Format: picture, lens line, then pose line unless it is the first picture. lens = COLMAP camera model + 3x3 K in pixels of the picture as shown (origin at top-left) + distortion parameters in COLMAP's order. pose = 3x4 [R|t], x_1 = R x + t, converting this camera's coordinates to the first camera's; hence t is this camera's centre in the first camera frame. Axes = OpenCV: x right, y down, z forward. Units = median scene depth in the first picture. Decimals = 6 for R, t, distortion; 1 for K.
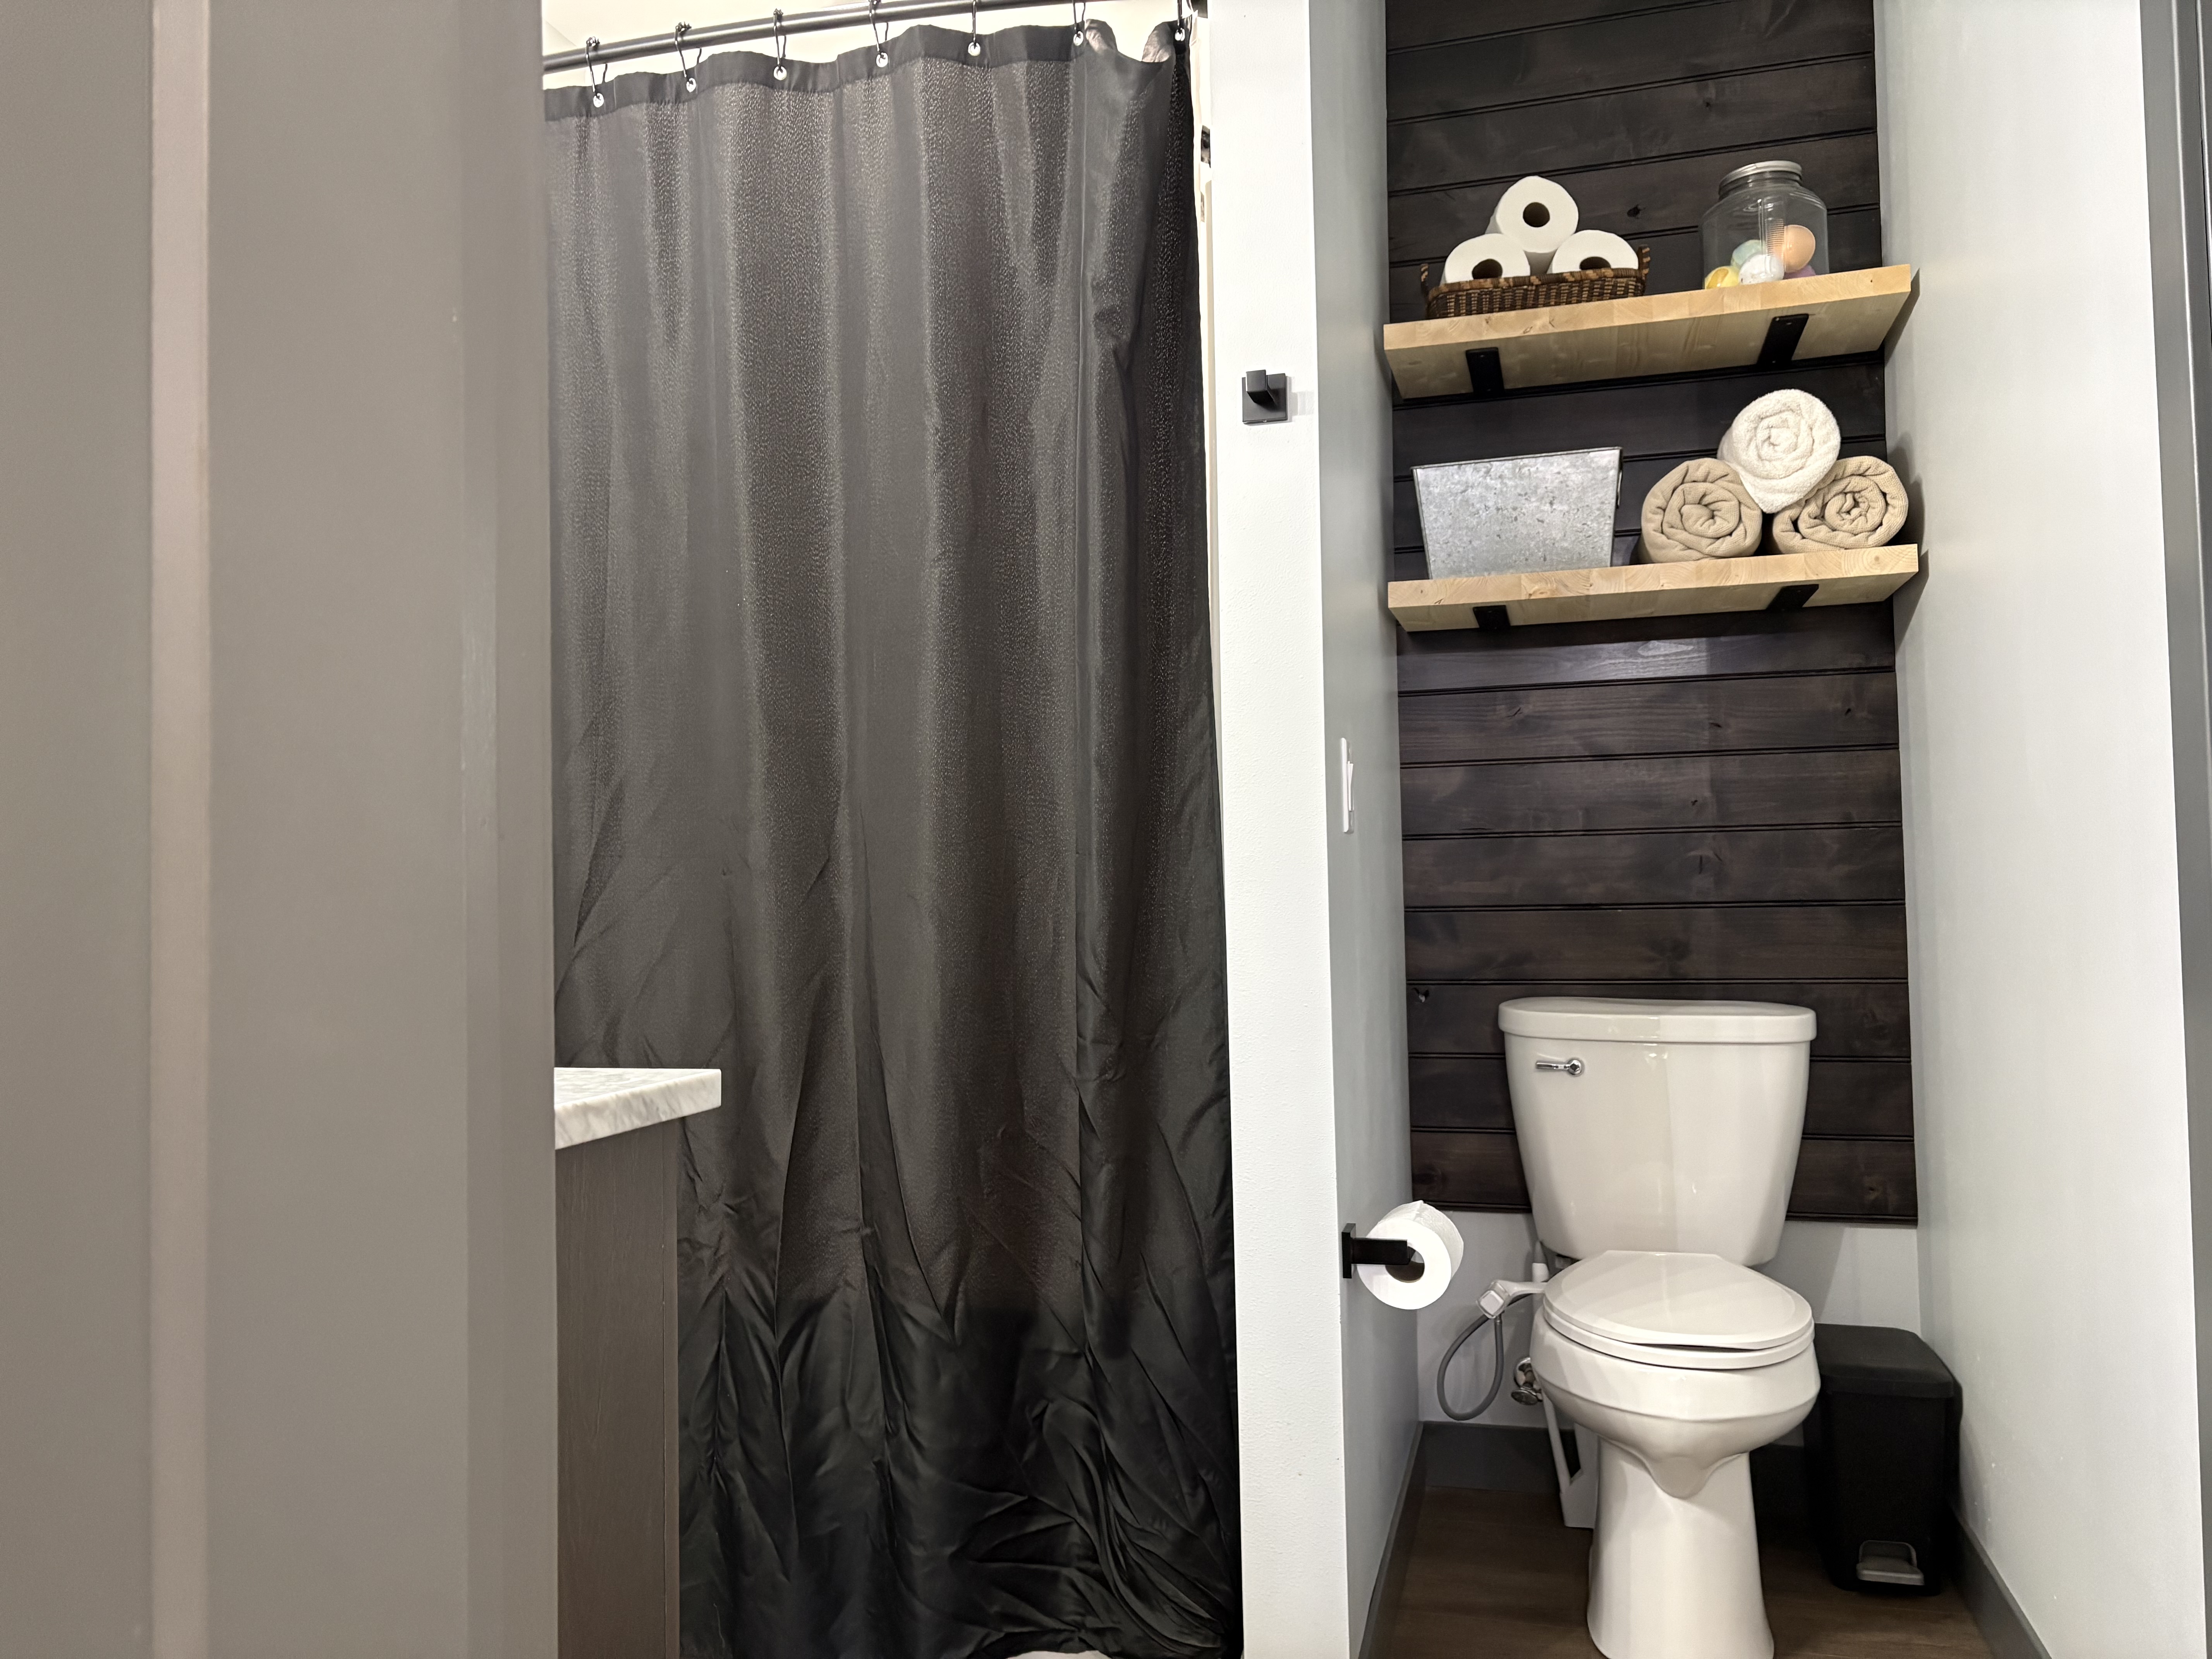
lens RADIAL K [[1681.5, 0, 1106.2], [0, 1681.5, 828.0], [0, 0, 1]] dist [0.046967, -0.050766]
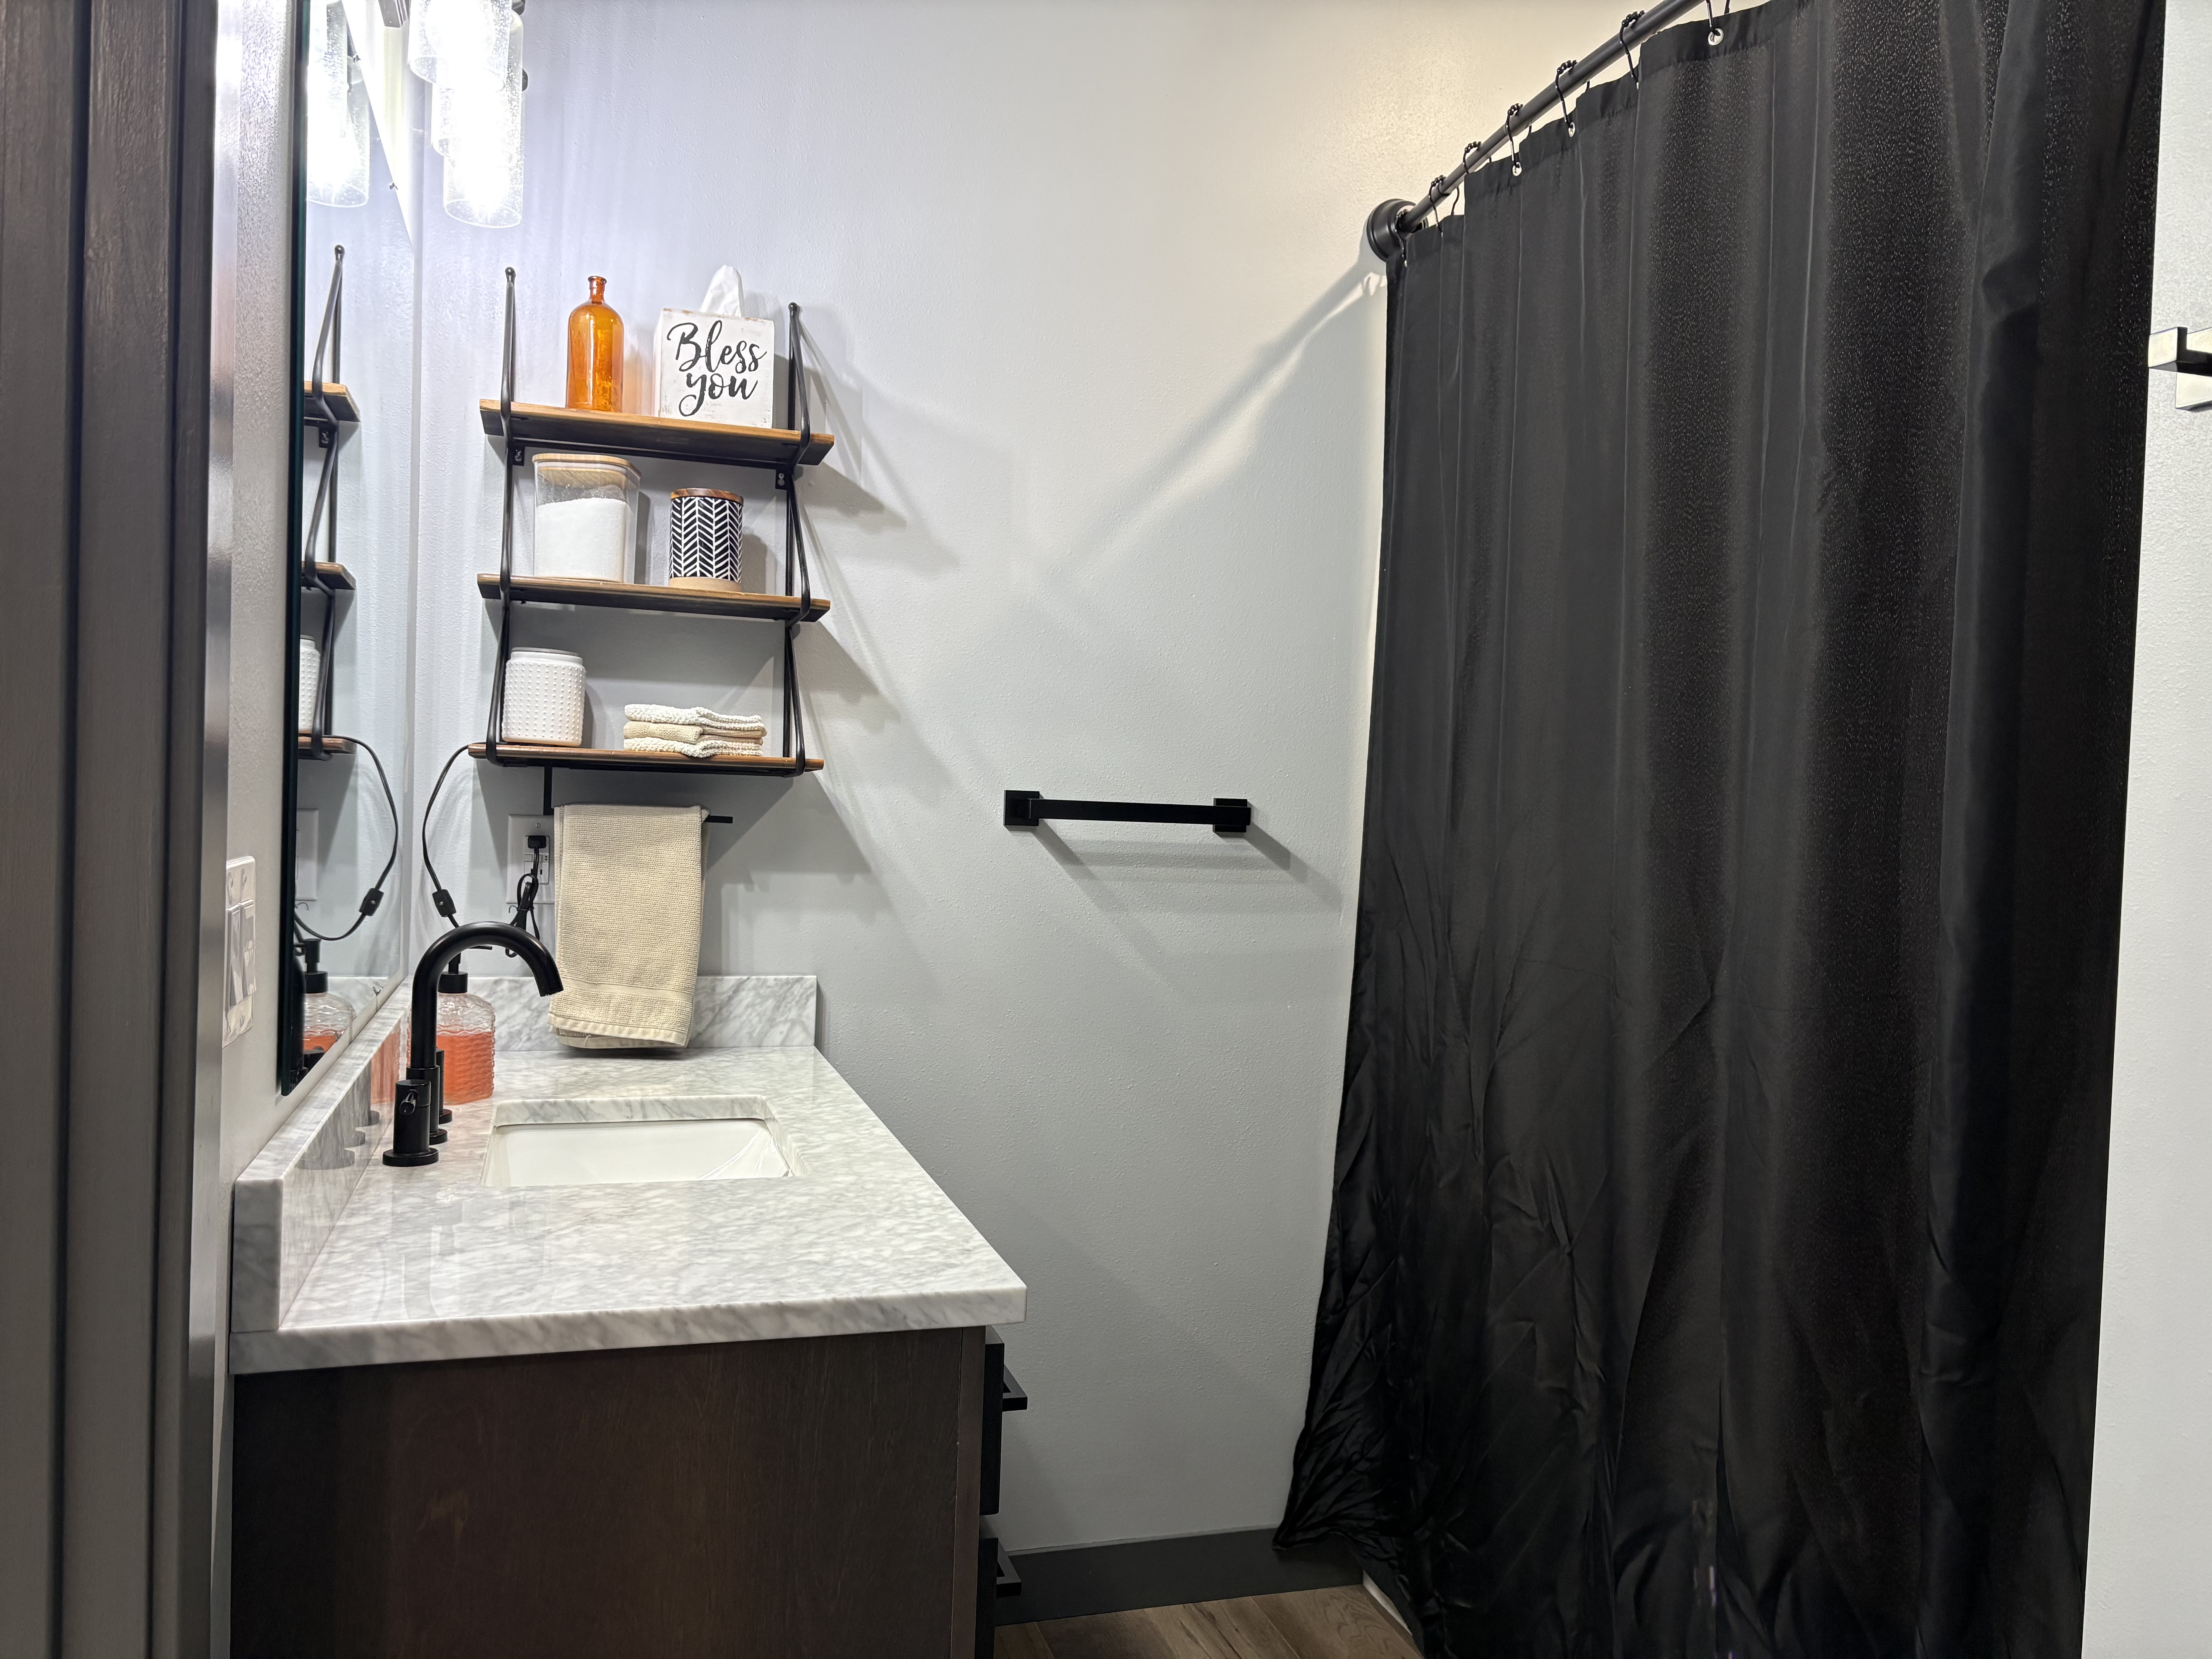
lens RADIAL K [[1681.5, 0, 1107.3], [0, 1681.5, 830.0], [0, 0, 1]] dist [0.046967, -0.050766]
pose [[0.541747, 0.052218, -0.838918, 0.364398], [-0.012479, 0.998458, 0.054090, -0.105226], [0.840449, -0.018834, 0.541564, 0.306806]]
